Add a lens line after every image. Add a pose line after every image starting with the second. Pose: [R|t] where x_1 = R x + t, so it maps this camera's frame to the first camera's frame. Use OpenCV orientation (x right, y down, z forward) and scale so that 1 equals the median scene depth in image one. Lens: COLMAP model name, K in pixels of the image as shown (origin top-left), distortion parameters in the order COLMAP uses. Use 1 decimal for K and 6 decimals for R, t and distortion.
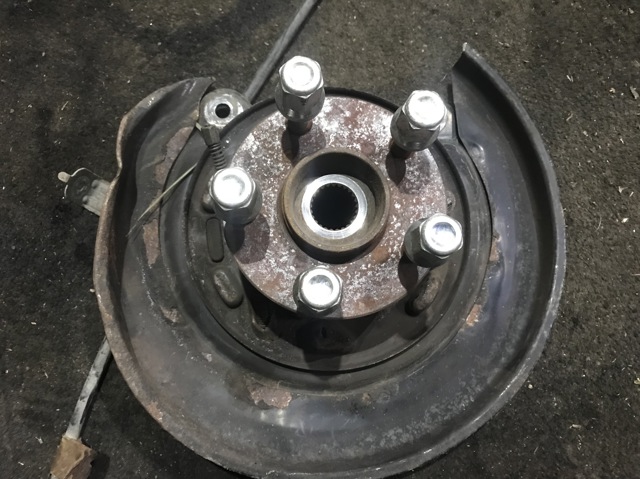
lens RADIAL K [[557.5, 0, 319.3], [0, 557.5, 251.2], [0, 0, 1]] dist [0.016181, 0.019439]
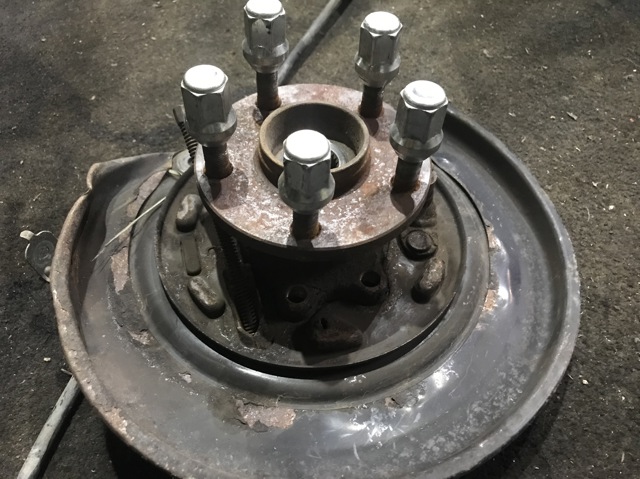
lens RADIAL K [[557.5, 0, 319.3], [0, 557.5, 251.2], [0, 0, 1]] dist [0.016181, 0.019439]
pose [[0.989532, -0.123920, 0.073965, -0.046512], [0.144309, 0.854375, -0.499217, 0.463005], [-0.001331, 0.504665, 0.863314, 0.211401]]
